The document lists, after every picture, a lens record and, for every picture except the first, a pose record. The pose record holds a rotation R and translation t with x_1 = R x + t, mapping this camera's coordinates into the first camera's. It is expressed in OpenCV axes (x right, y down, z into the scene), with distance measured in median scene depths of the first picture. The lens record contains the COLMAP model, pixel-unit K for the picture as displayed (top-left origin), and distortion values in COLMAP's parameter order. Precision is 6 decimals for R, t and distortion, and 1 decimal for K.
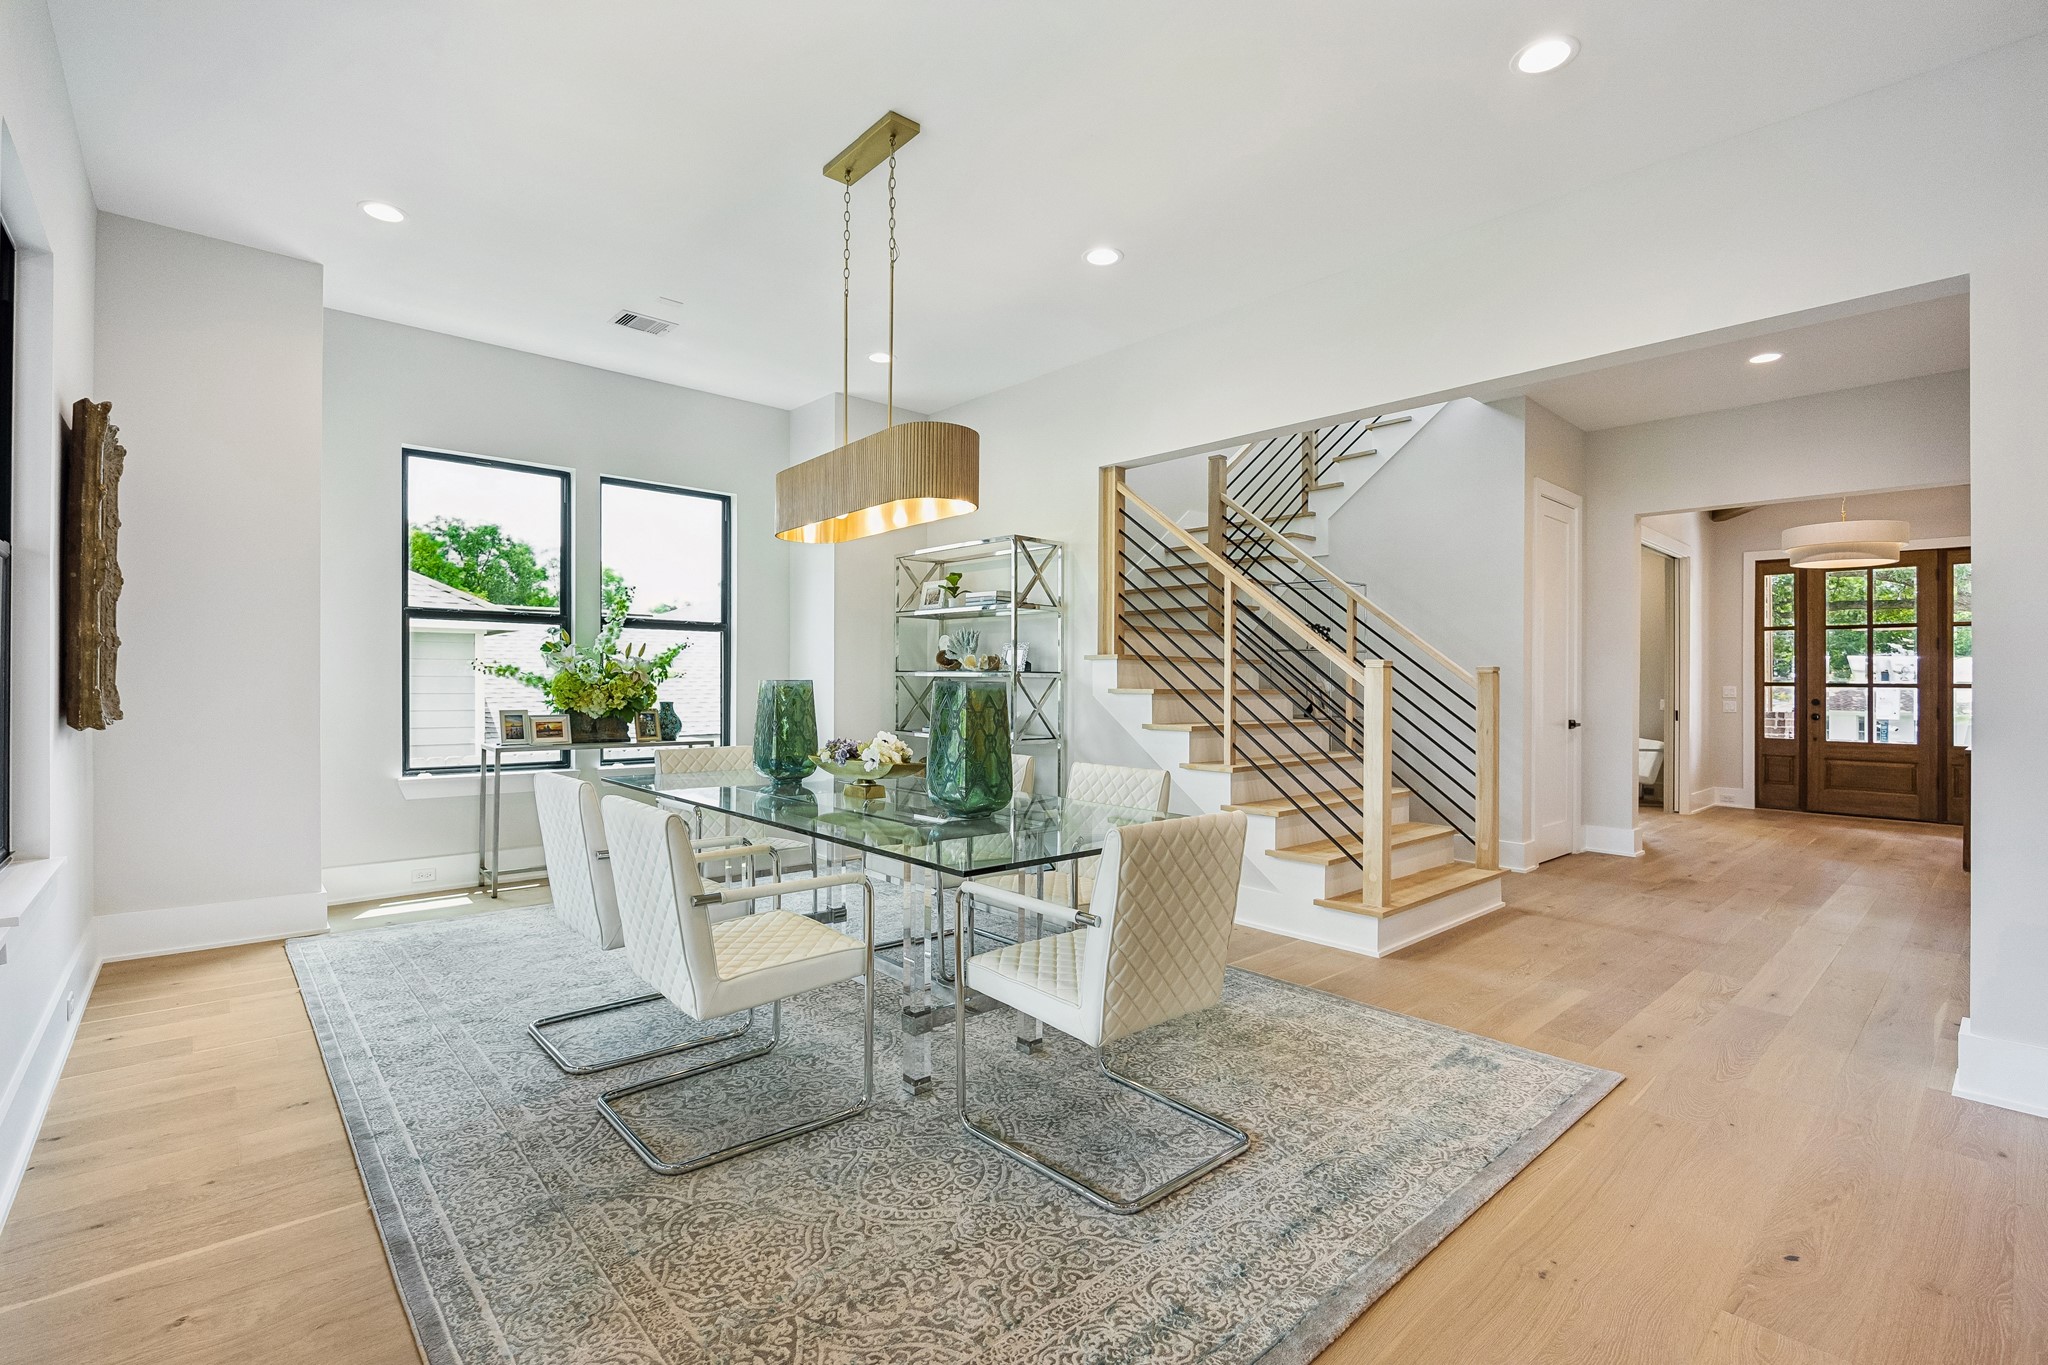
lens RADIAL K [[936.0, 0, 996.1], [0, 936.0, 679.4], [0, 0, 1]] dist [-0.014353, -0.000572]
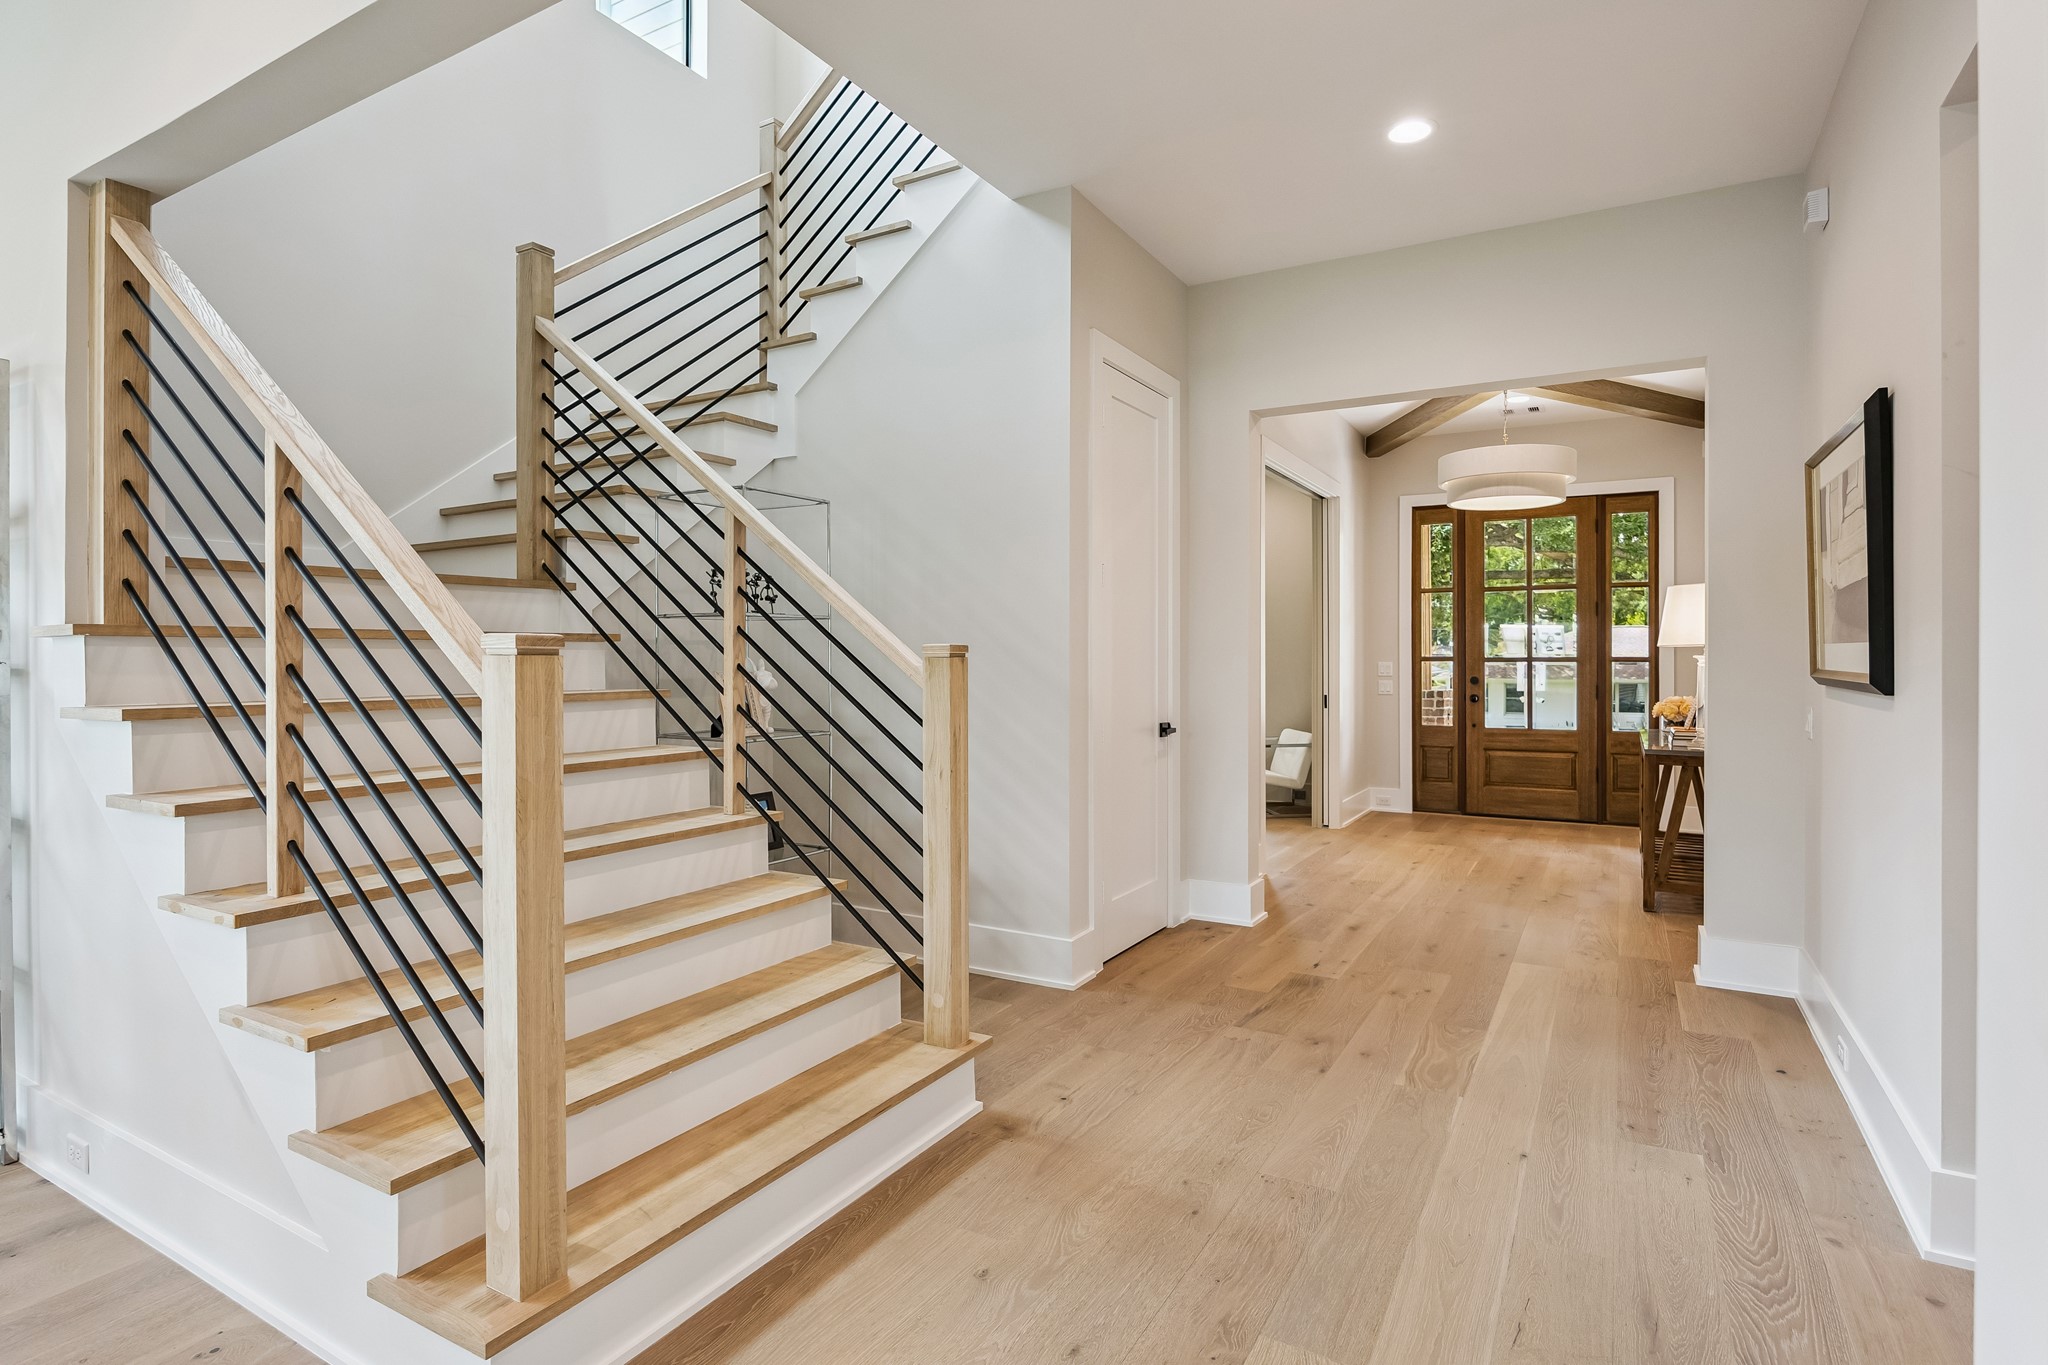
lens RADIAL K [[1015.0, 0, 1025.5], [0, 1015.0, 667.3], [0, 0, 1]] dist [-0.006567, -0.002674]
pose [[0.951847, -0.014515, 0.306229, 0.242550], [0.009782, 0.999808, 0.016984, -0.006479], [-0.306416, -0.013171, 0.951807, 0.278952]]
